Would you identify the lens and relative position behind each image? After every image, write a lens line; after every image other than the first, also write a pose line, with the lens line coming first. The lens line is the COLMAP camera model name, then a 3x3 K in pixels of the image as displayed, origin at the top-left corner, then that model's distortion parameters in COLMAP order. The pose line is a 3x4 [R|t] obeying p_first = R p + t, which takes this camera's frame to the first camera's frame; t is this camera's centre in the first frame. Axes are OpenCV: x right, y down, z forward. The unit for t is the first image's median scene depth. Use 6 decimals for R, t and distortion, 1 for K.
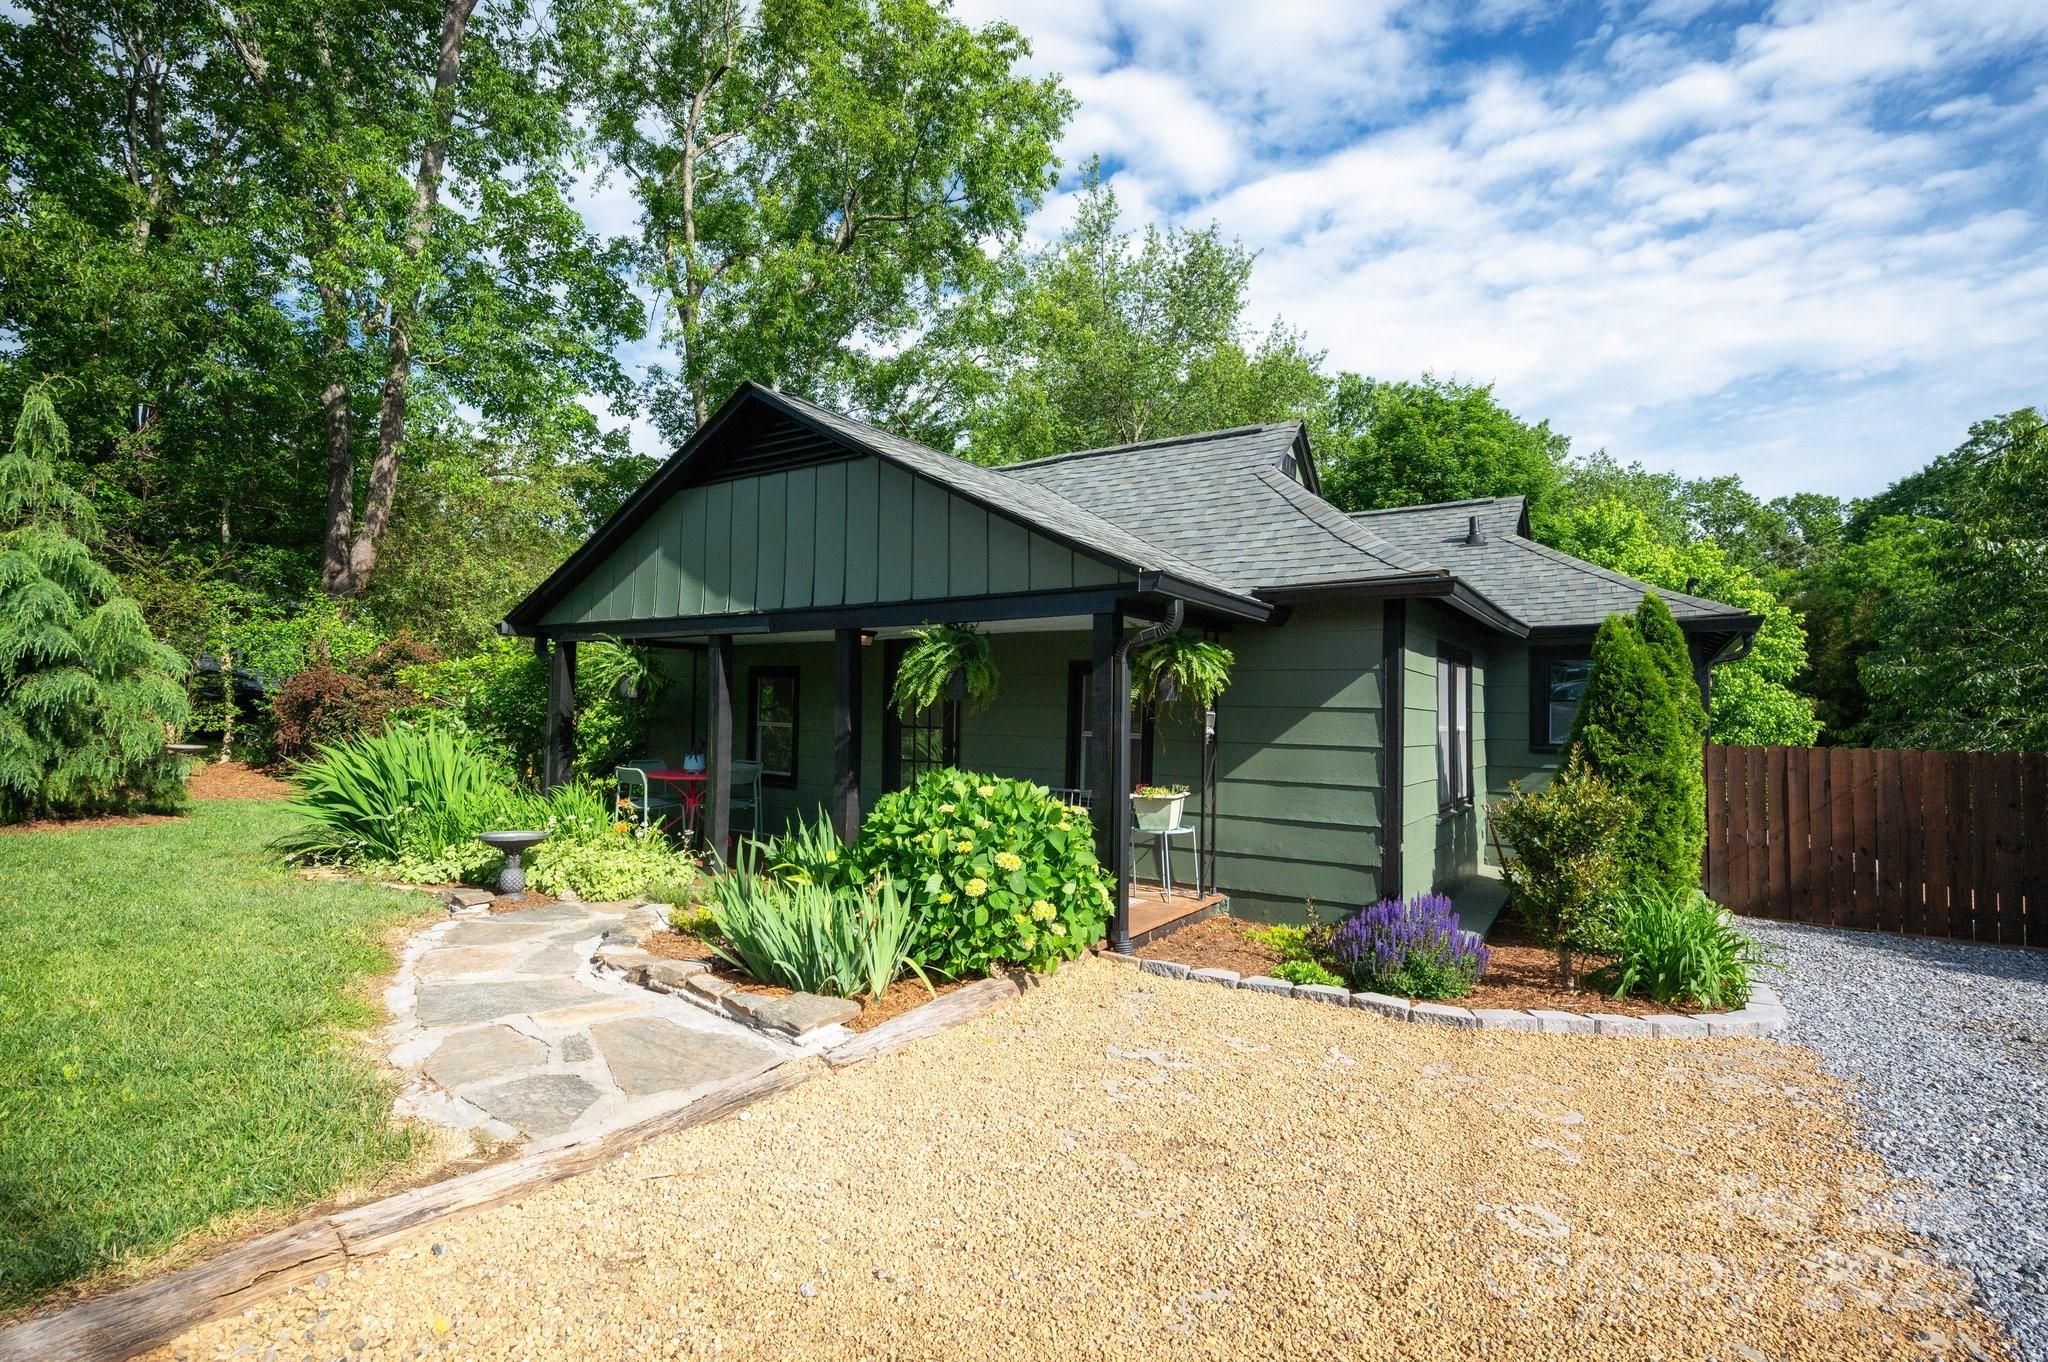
lens RADIAL K [[980.4, 0, 1024.0], [0, 980.4, 681.0], [0, 0, 1]] dist [-0.027326, -0.000739]
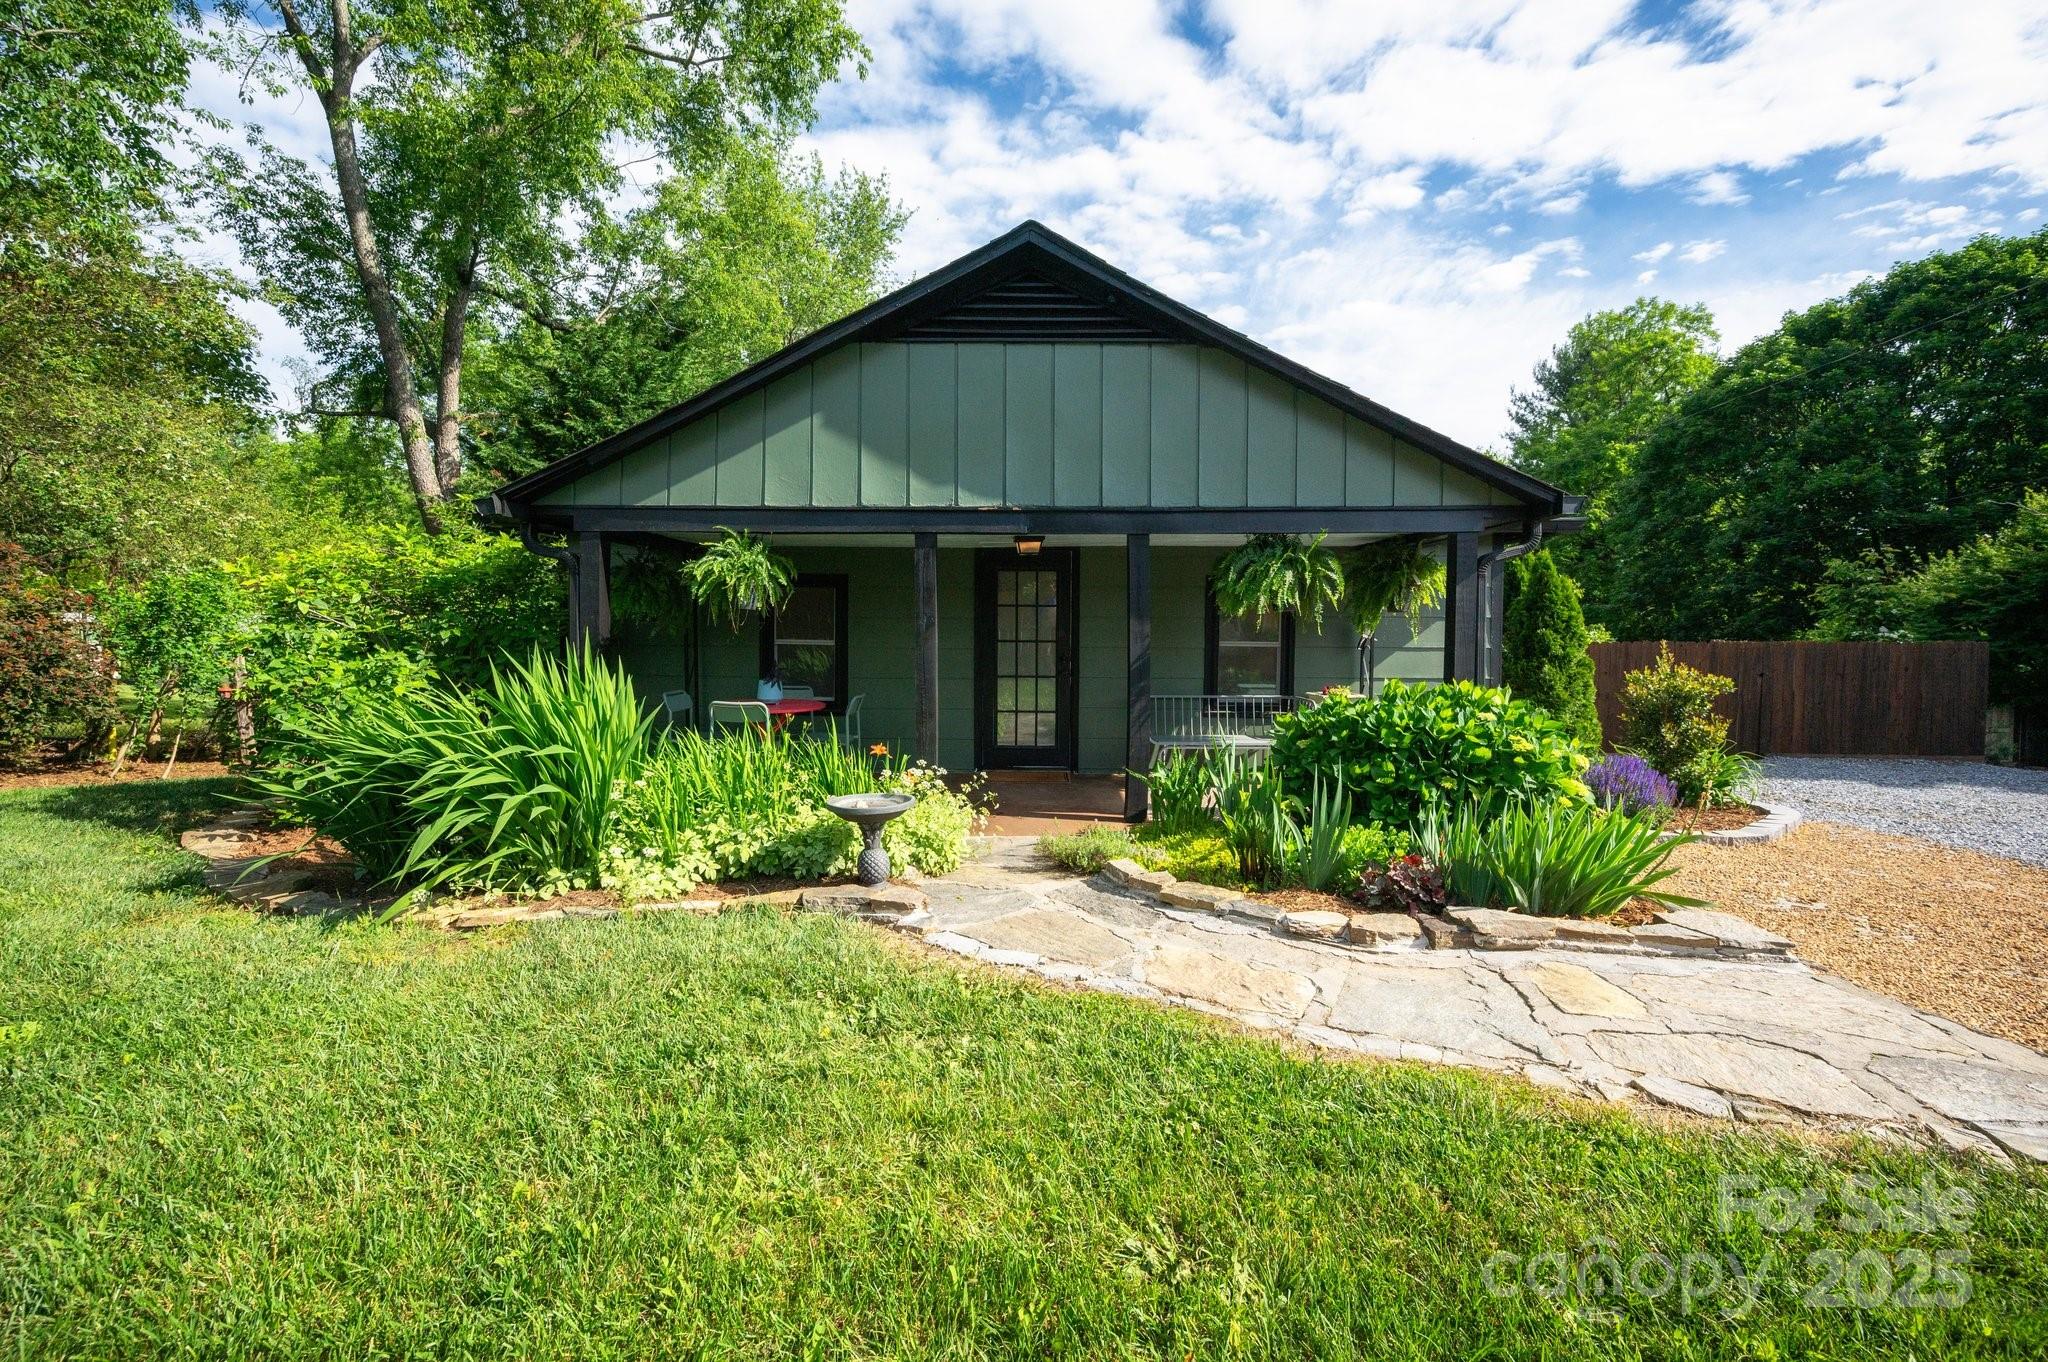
lens RADIAL K [[797.9, 0, 1024.0], [0, 797.9, 681.0], [0, 0, 1]] dist [-0.001568, 0.000038]
pose [[0.821243, -0.049631, 0.568416, -0.625245], [-0.011567, 0.994557, 0.103552, 0.007069], [-0.570461, -0.091617, 0.816199, 0.384762]]
